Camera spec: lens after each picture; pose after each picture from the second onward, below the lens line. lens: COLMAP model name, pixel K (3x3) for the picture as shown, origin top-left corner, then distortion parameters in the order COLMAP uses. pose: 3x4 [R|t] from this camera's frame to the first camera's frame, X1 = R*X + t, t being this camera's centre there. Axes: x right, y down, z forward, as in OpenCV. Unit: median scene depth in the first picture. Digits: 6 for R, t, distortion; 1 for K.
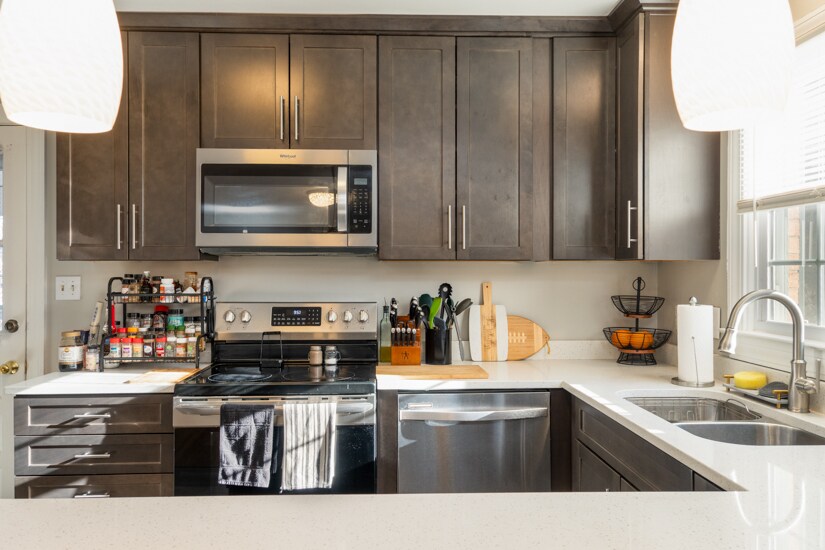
lens RADIAL K [[641.0, 0, 413.6], [0, 641.0, 272.1], [0, 0, 1]] dist [0.006705, 0.011339]
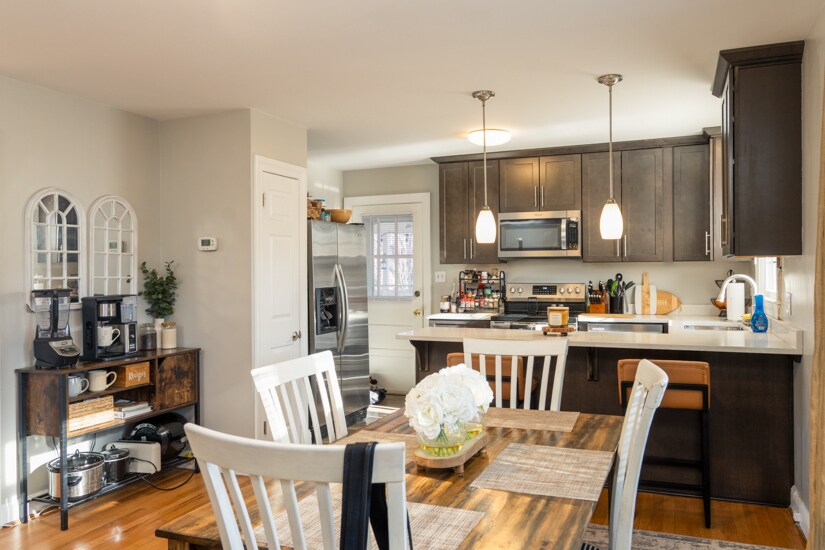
lens RADIAL K [[655.8, 0, 415.9], [0, 655.8, 275.9], [0, 0, 1]] dist [0.011854, 0.010259]
pose [[0.913191, -0.002956, -0.407522, 0.309317], [0.008260, 0.999903, 0.011258, -0.002963], [0.407449, -0.013647, 0.913126, -1.126943]]
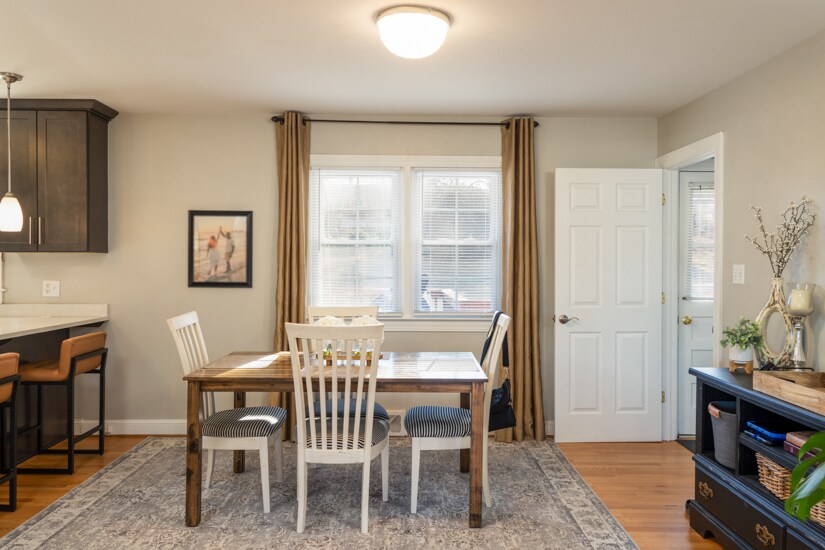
lens RADIAL K [[641.0, 0, 413.6], [0, 641.0, 272.1], [0, 0, 1]] dist [0.006705, 0.011339]
pose [[0.020605, -0.010381, 0.999734, -1.210449], [-0.004868, 0.999933, 0.010483, 0.007438], [-0.999776, -0.005083, 0.020553, -0.620821]]
